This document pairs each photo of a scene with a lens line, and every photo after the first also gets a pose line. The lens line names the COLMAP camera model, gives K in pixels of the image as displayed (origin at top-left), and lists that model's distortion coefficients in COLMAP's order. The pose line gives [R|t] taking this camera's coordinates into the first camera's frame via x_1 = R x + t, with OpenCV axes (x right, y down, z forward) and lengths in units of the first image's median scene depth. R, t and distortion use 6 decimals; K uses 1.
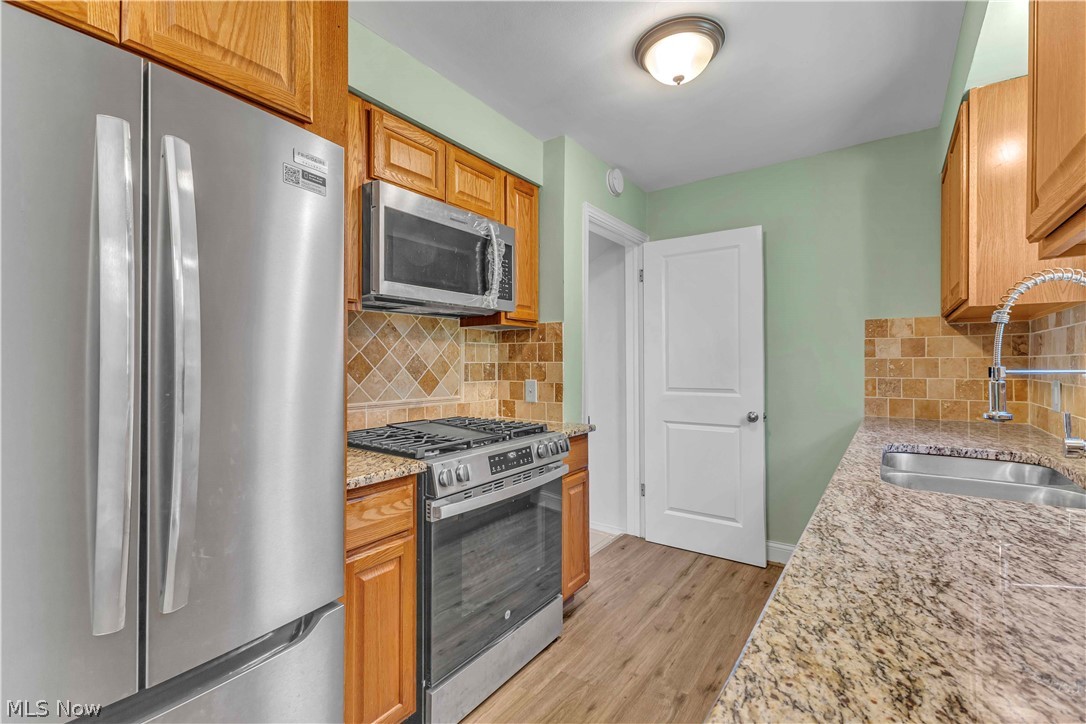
lens RADIAL K [[470.3, 0, 548.5], [0, 470.3, 361.7], [0, 0, 1]] dist [0.012766, -0.002643]
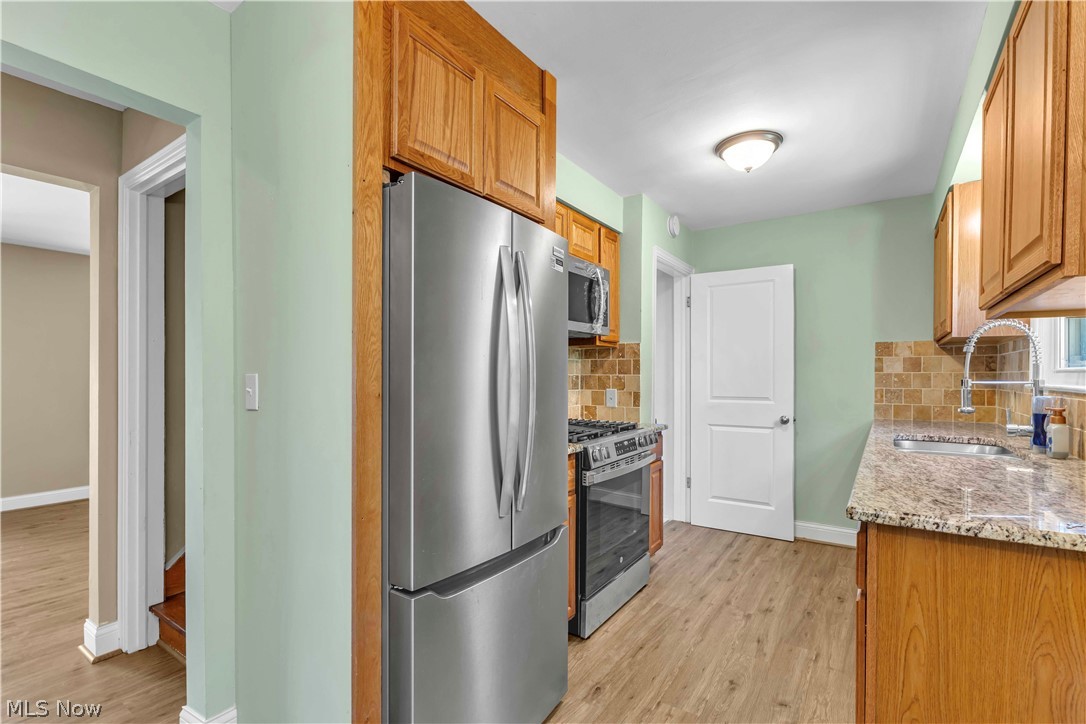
lens RADIAL K [[488.4, 0, 548.1], [0, 488.4, 379.1], [0, 0, 1]] dist [-0.006002, -0.000696]
pose [[0.999760, 0.003413, 0.021660, -0.275441], [-0.003658, 0.999930, 0.011273, -0.001963], [-0.021620, -0.011350, 0.999702, -0.334448]]
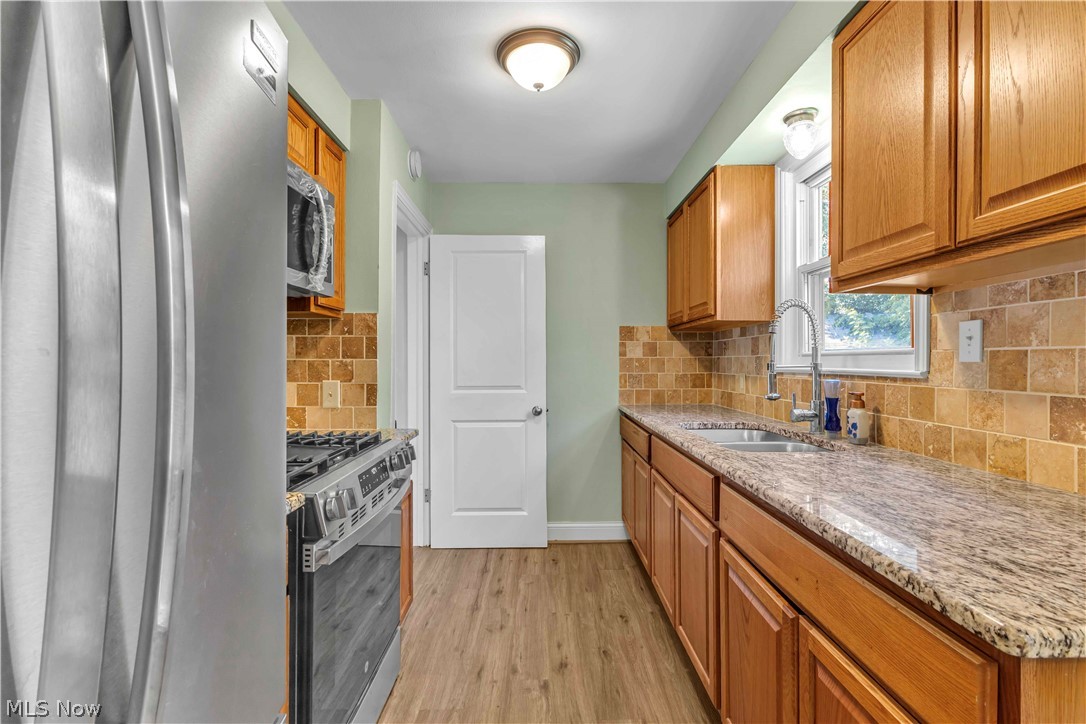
lens RADIAL K [[486.4, 0, 541.1], [0, 486.4, 356.3], [0, 0, 1]] dist [-0.001132, -0.000510]
pose [[0.812732, 0.007983, 0.582583, -0.279087], [-0.002514, 0.999945, -0.010194, 0.004300], [-0.582632, 0.006821, 0.812707, 0.111223]]
